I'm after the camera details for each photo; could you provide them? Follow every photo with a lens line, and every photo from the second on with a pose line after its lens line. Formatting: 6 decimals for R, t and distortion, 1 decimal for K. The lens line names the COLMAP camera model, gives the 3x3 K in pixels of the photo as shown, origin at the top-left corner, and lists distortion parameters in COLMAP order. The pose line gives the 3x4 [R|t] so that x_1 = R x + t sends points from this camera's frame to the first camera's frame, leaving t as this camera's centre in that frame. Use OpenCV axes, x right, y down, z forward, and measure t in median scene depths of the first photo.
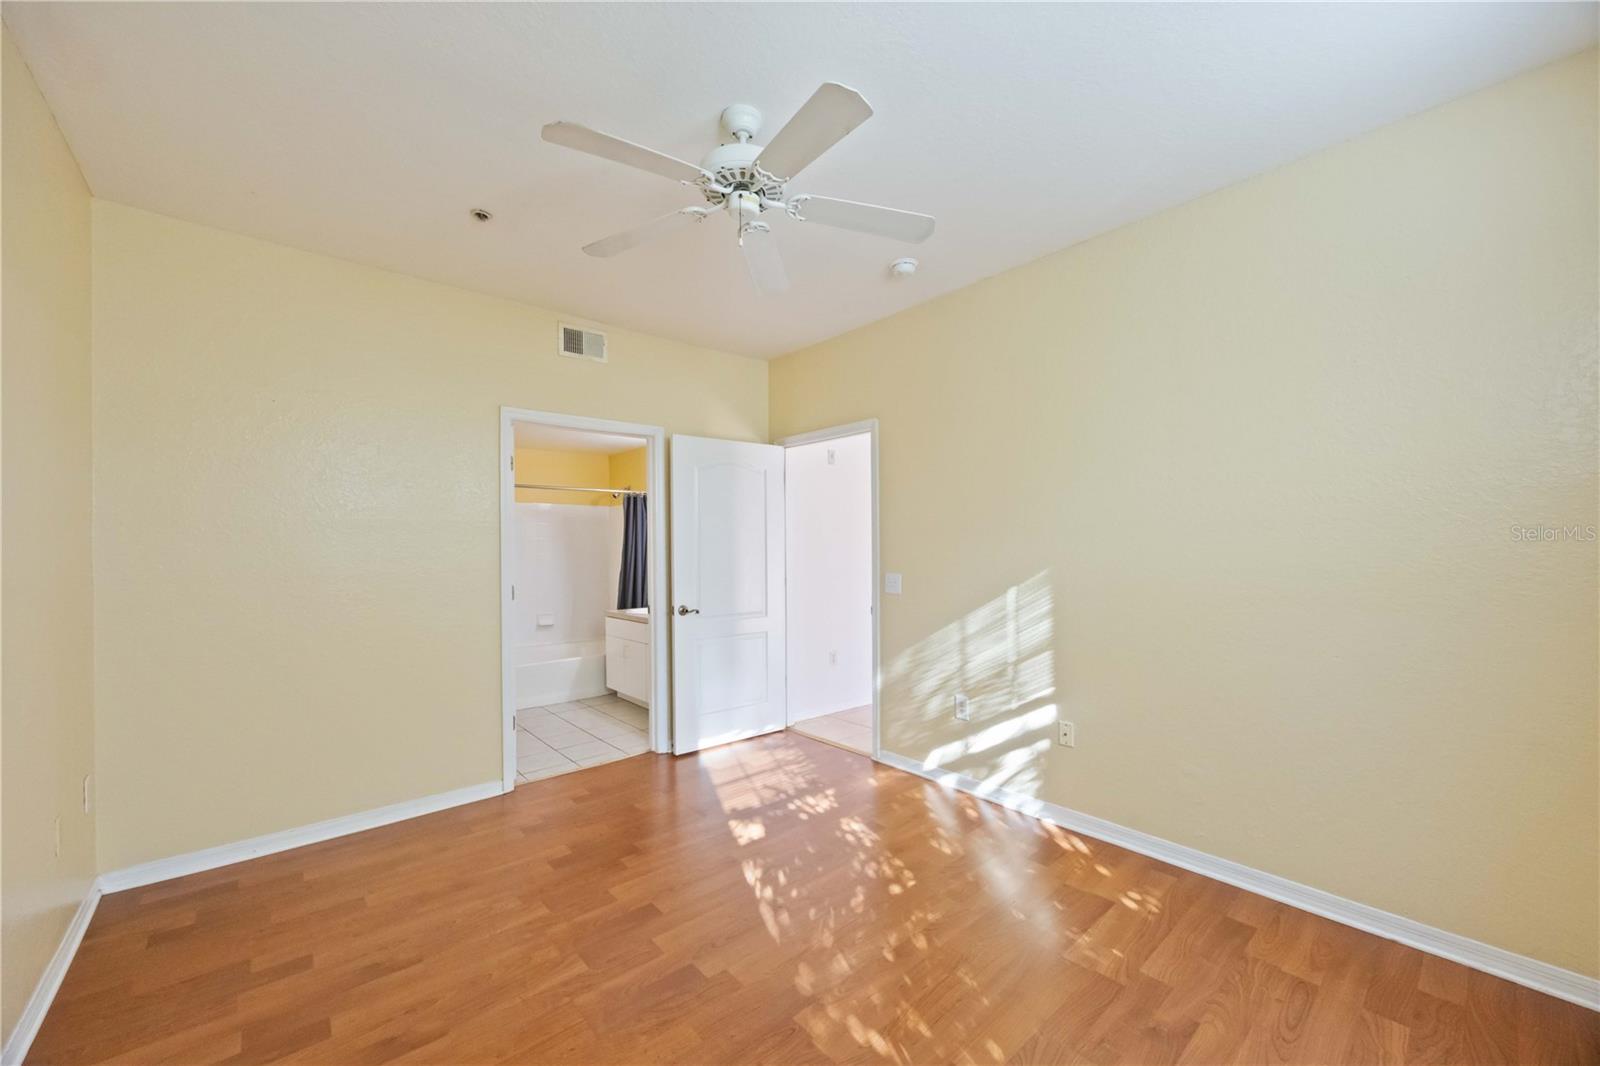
lens RADIAL K [[609.3, 0, 800.7], [0, 609.3, 545.8], [0, 0, 1]] dist [0.000286, 0.000263]
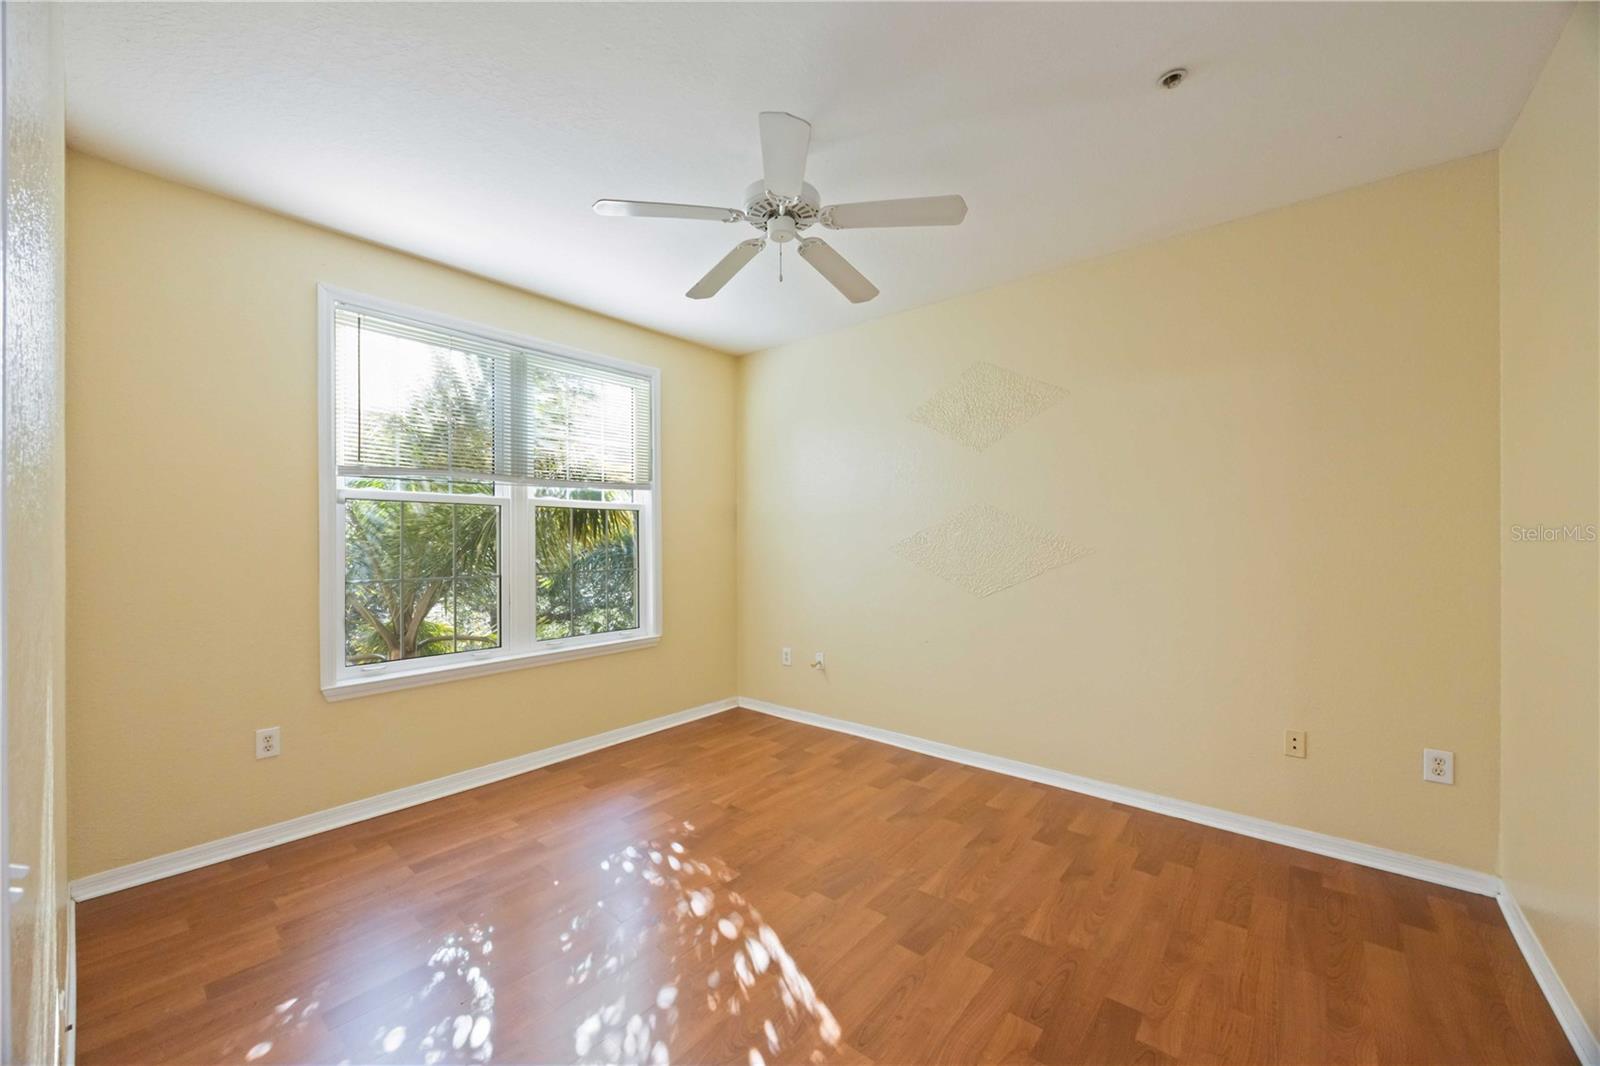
lens RADIAL K [[609.3, 0, 800.7], [0, 609.3, 545.8], [0, 0, 1]] dist [0.000286, 0.000263]
pose [[-0.988183, 0.011753, -0.152827, 0.045974], [0.009751, 0.999857, 0.013843, 0.009243], [0.152968, 0.012189, -0.988156, 1.957367]]
